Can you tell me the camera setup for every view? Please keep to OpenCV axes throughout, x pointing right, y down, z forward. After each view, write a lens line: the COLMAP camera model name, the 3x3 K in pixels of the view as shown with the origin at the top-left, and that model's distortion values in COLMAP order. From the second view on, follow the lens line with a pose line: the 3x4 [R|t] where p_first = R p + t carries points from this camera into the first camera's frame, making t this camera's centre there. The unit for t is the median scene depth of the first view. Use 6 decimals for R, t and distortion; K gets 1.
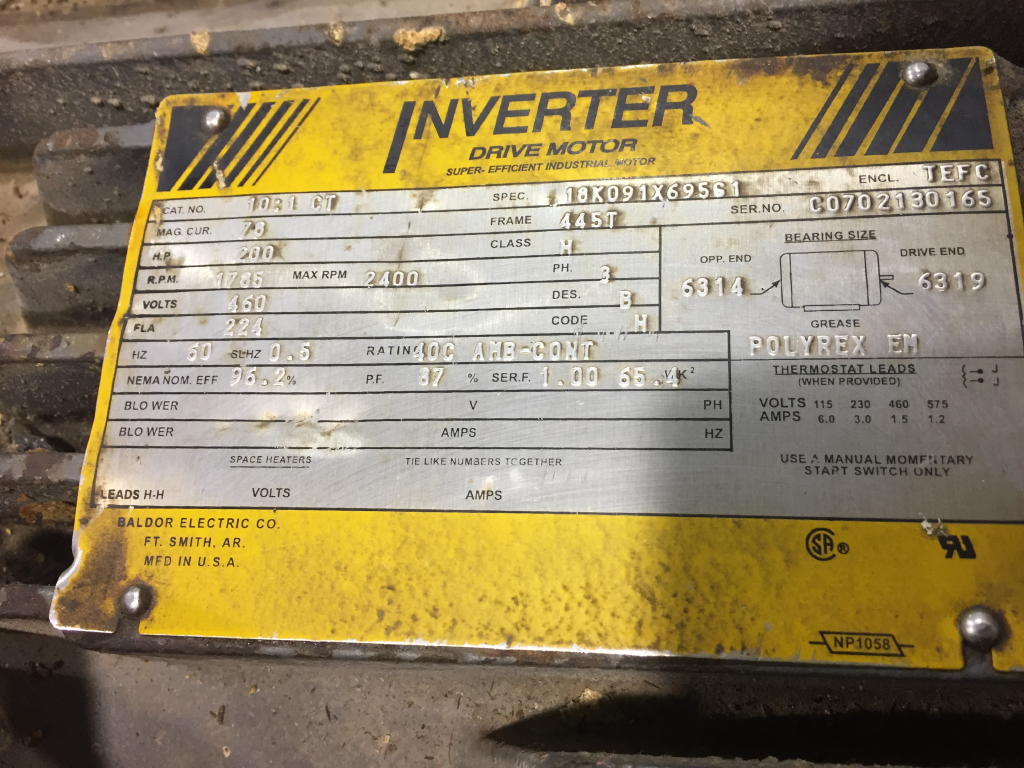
lens RADIAL K [[881.2, 0, 515.1], [0, 881.2, 379.9], [0, 0, 1]] dist [0.087609, -0.146818]
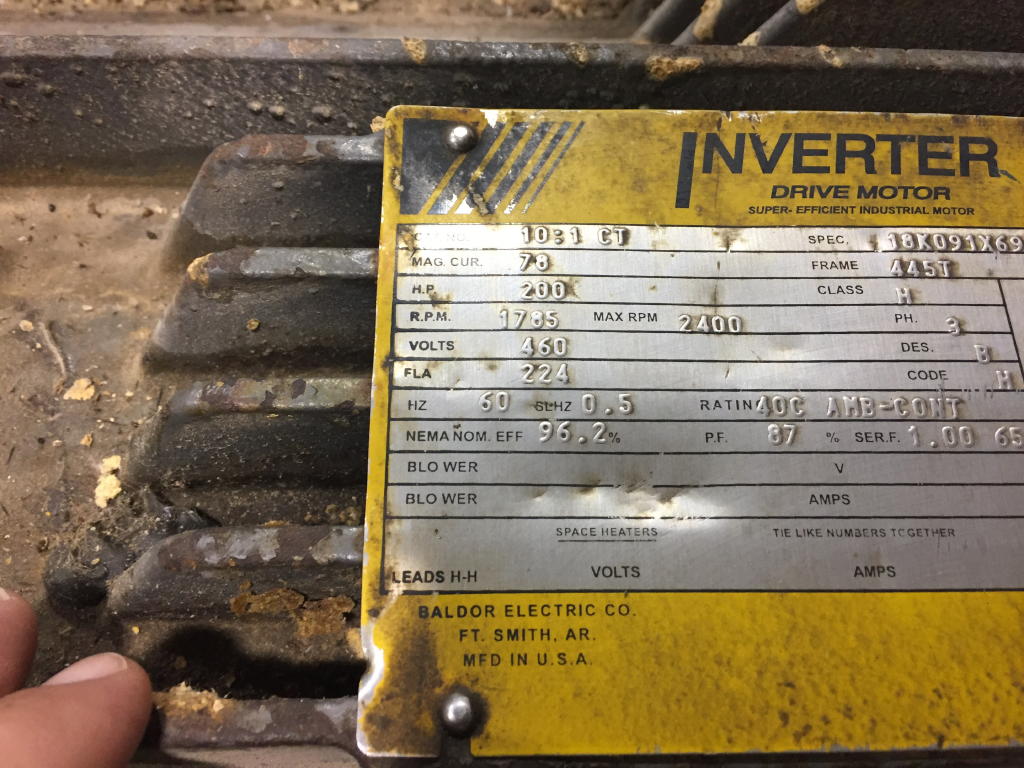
lens RADIAL K [[881.2, 0, 504.3], [0, 881.2, 389.7], [0, 0, 1]] dist [0.087609, -0.146818]
pose [[0.976845, 0.023440, 0.212661, -0.529952], [-0.008462, 0.997435, -0.071070, 0.015509], [-0.213782, 0.067624, 0.974538, 0.189343]]
